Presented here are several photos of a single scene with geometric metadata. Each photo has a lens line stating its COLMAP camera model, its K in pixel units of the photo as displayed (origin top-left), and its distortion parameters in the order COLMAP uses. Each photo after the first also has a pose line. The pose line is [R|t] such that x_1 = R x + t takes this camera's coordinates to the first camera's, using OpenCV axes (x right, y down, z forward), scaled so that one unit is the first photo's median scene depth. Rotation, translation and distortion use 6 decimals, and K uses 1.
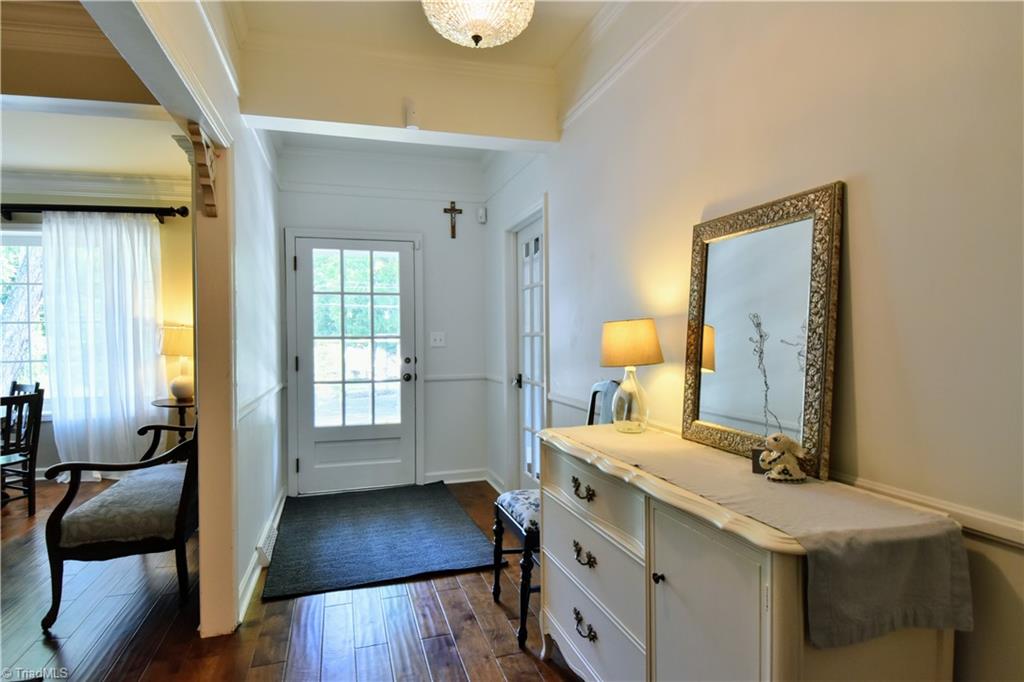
lens RADIAL K [[556.6, 0, 515.3], [0, 556.6, 344.6], [0, 0, 1]] dist [-0.027876, -0.004968]
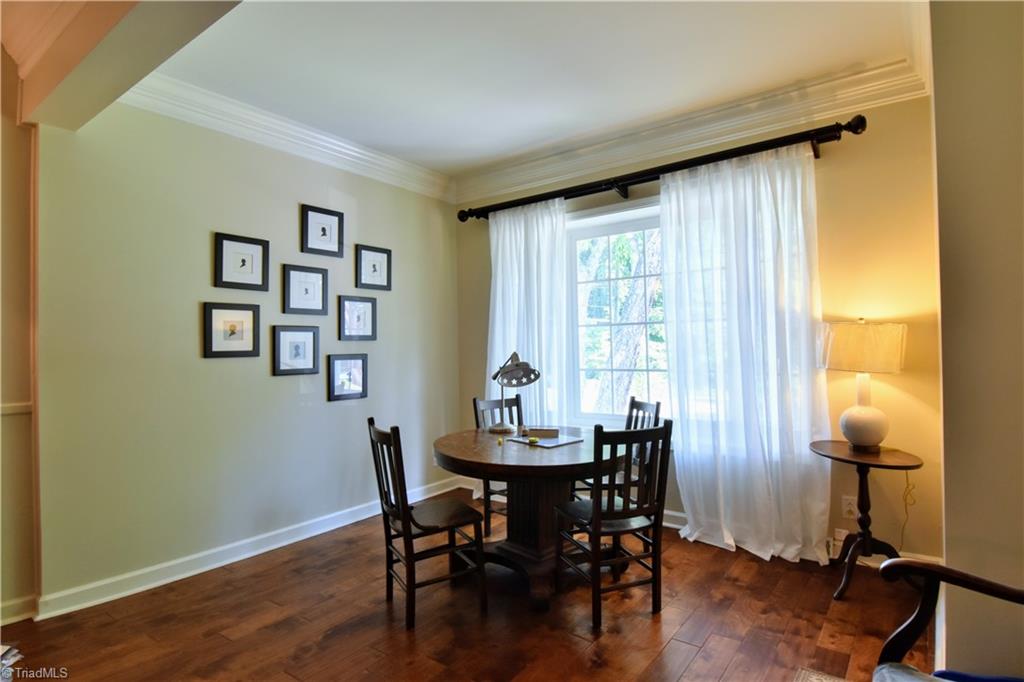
lens RADIAL K [[553.1, 0, 519.5], [0, 553.1, 339.8], [0, 0, 1]] dist [0.009533, -0.013186]
pose [[0.588140, -0.012591, -0.808661, -0.350153], [0.007037, 0.999921, -0.010451, -0.009348], [0.808729, 0.000456, 0.588182, 0.369306]]
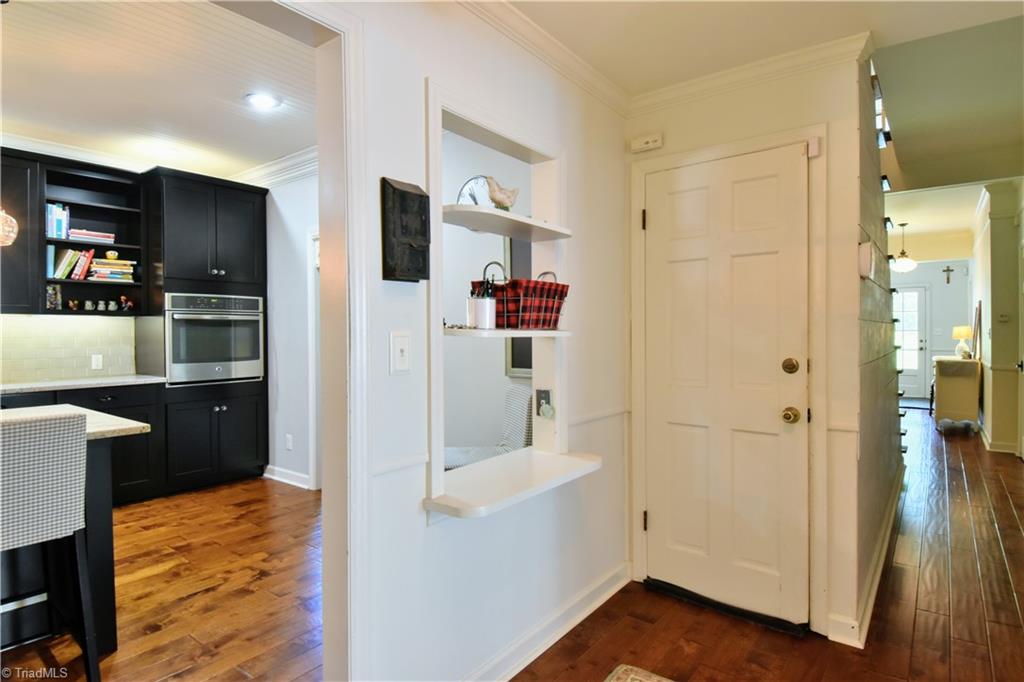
lens RADIAL K [[553.1, 0, 519.9], [0, 553.1, 336.9], [0, 0, 1]] dist [0.009533, -0.013186]
pose [[0.584453, 0.007333, -0.811394, 0.626402], [-0.004426, 0.999973, 0.005849, 0.005526], [0.811415, 0.000172, 0.584470, -1.502838]]
